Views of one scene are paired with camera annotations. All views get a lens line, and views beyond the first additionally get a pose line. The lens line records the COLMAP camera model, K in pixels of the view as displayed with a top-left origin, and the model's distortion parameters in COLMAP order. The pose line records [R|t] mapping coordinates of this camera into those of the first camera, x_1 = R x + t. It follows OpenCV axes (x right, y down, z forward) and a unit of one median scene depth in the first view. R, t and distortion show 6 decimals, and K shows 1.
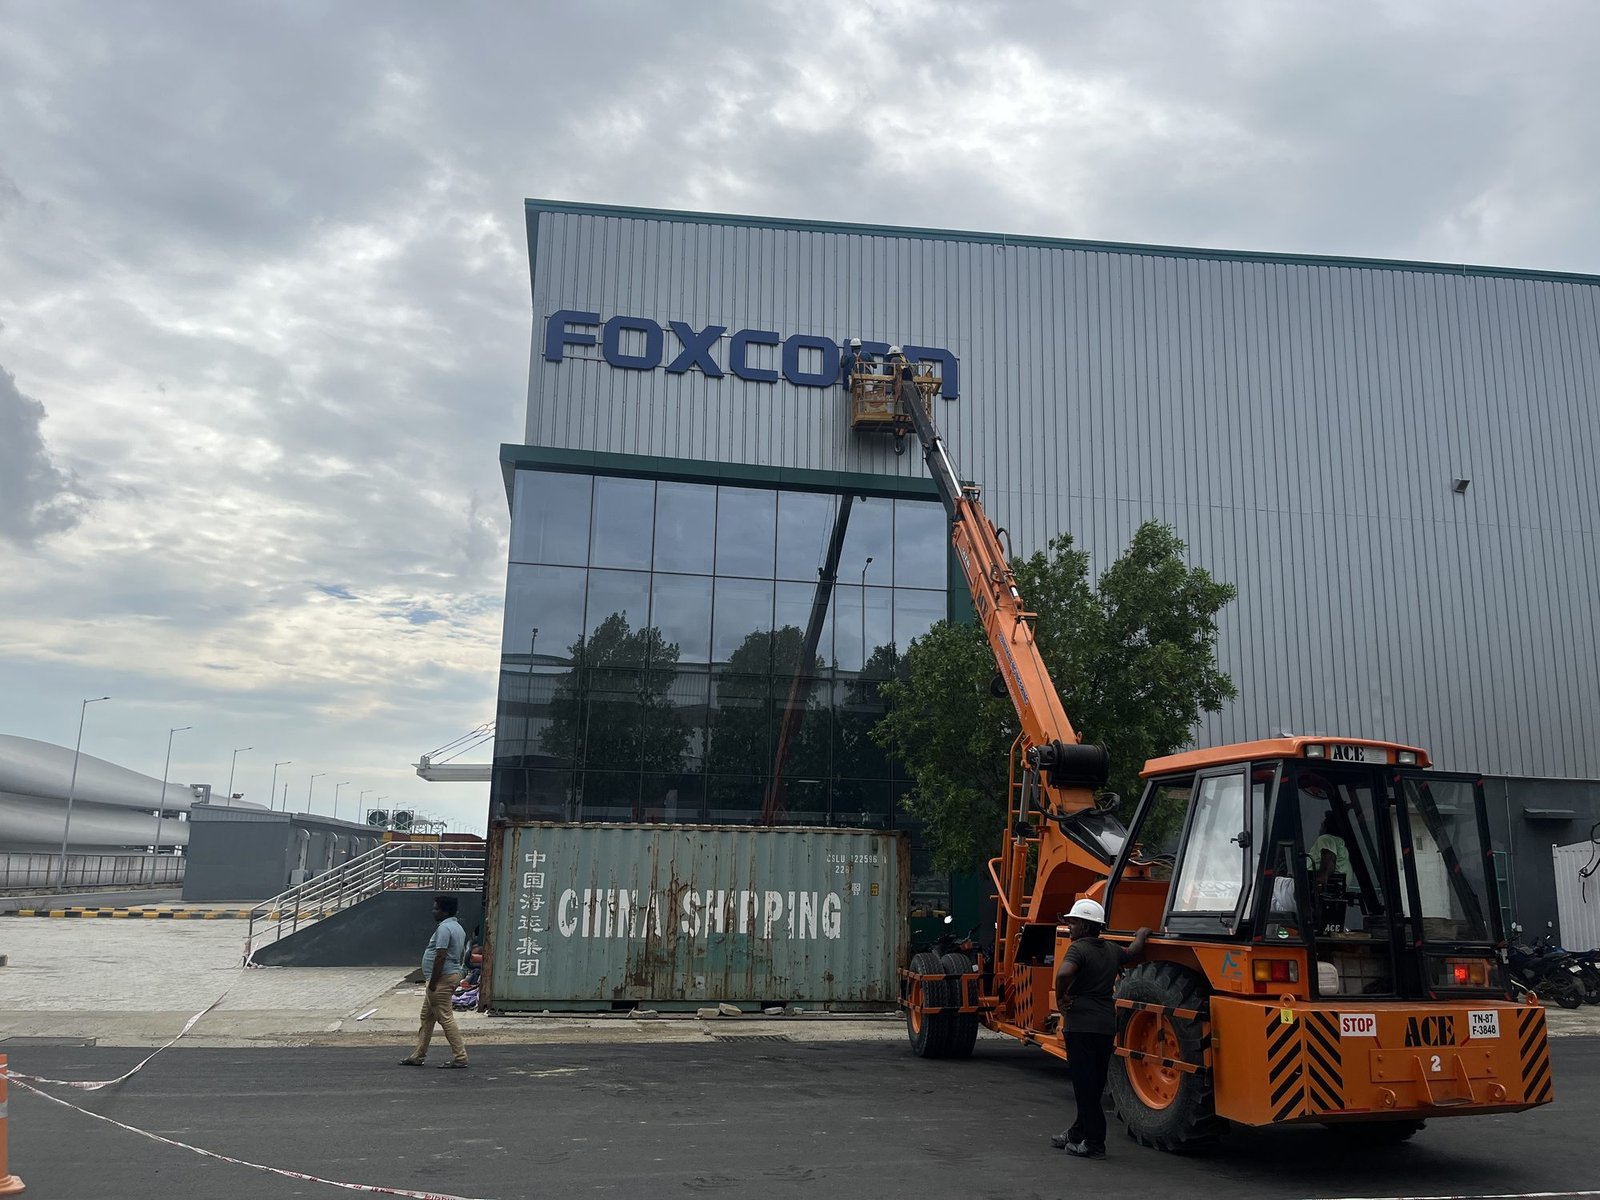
lens RADIAL K [[1208.1, 0, 818.5], [0, 1208.1, 602.3], [0, 0, 1]] dist [0.071165, -0.104052]
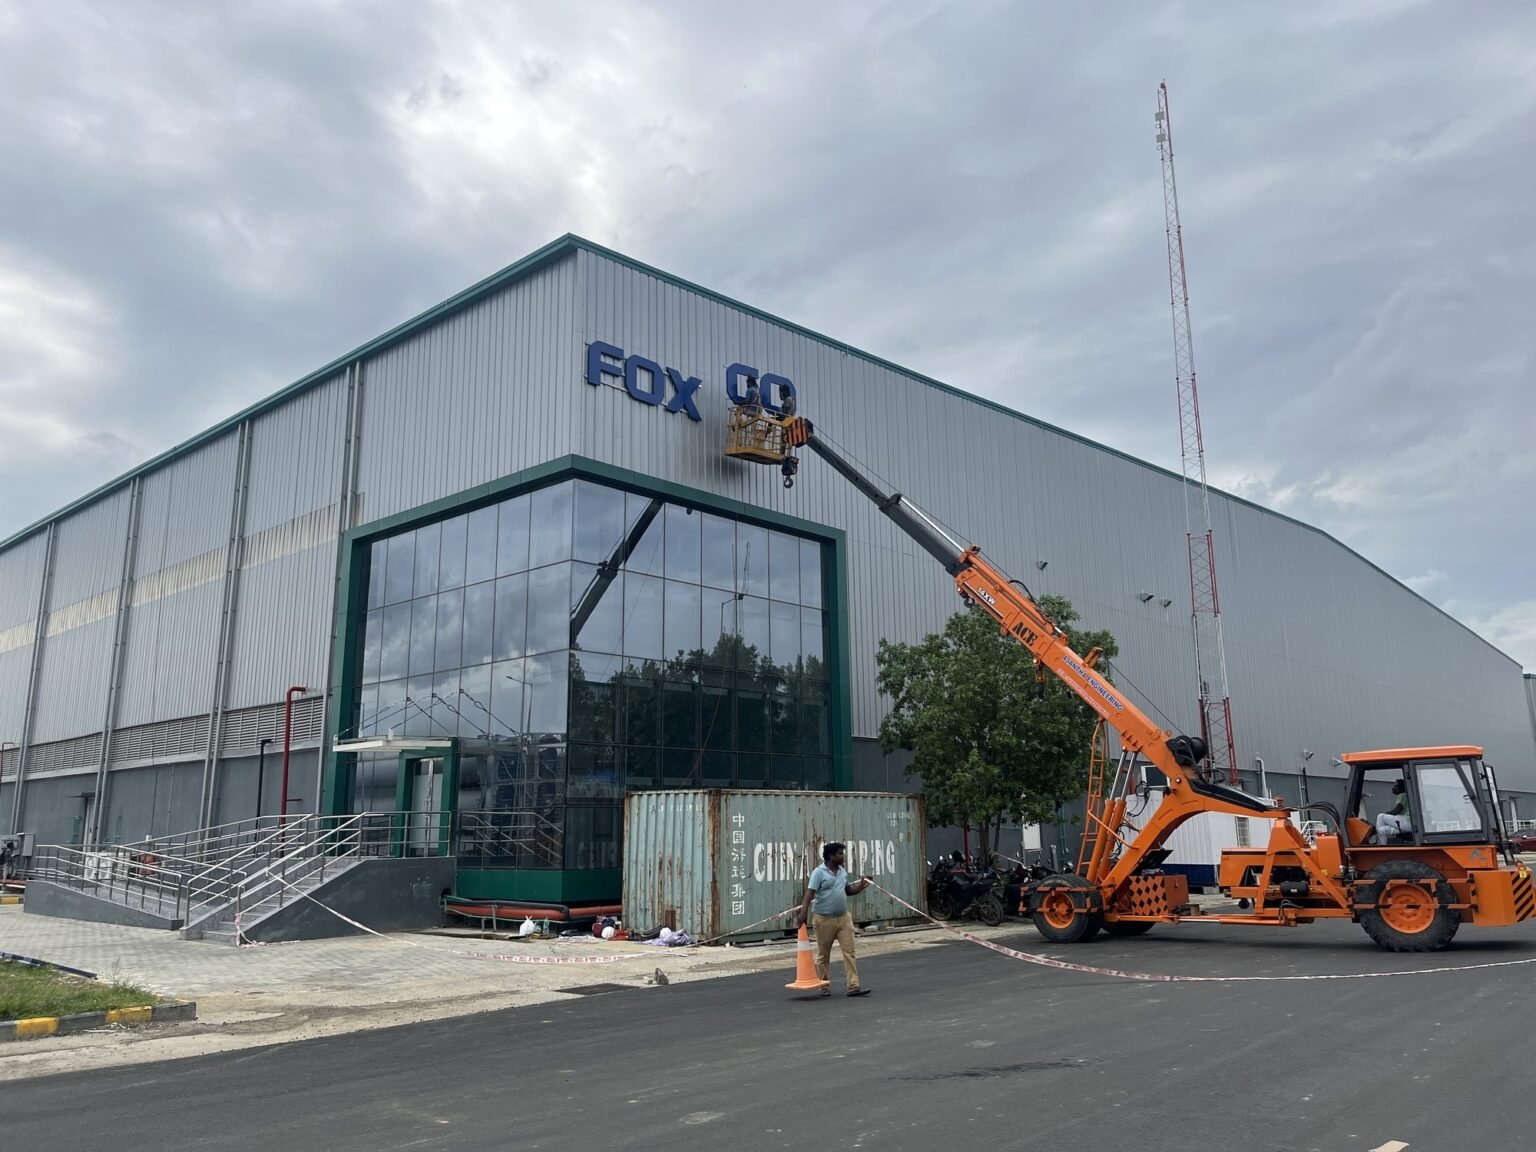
lens RADIAL K [[1138.4, 0, 764.0], [0, 1138.4, 555.4], [0, 0, 1]] dist [0.078703, -0.103222]
pose [[0.805156, 0.108523, 0.583050, -0.908772], [-0.098974, 0.993916, -0.048321, -0.003799], [-0.584746, -0.018801, 0.810998, 0.040670]]
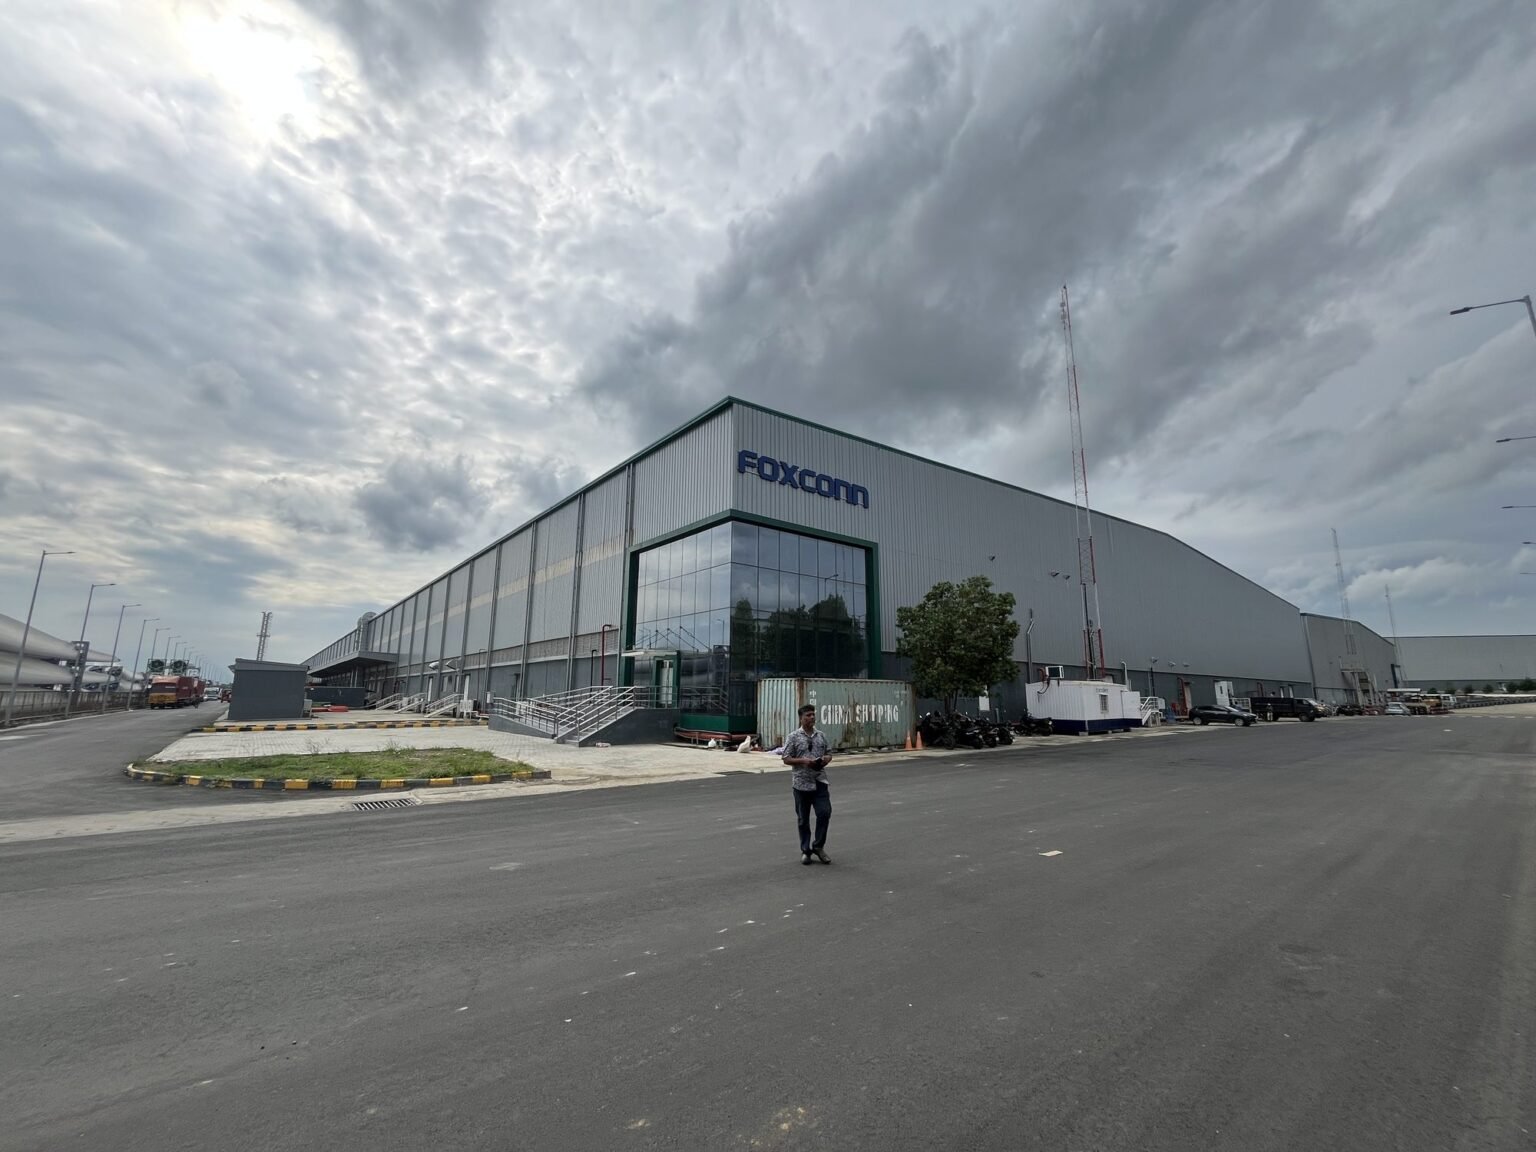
lens RADIAL K [[614.0, 0, 770.0], [0, 614.0, 573.1], [0, 0, 1]] dist [-0.000712, 0.000338]
pose [[0.882567, 0.076942, 0.463849, -0.891083], [-0.088063, 0.996112, 0.002325, -0.026697], [-0.461867, -0.042900, 0.885911, -0.050405]]
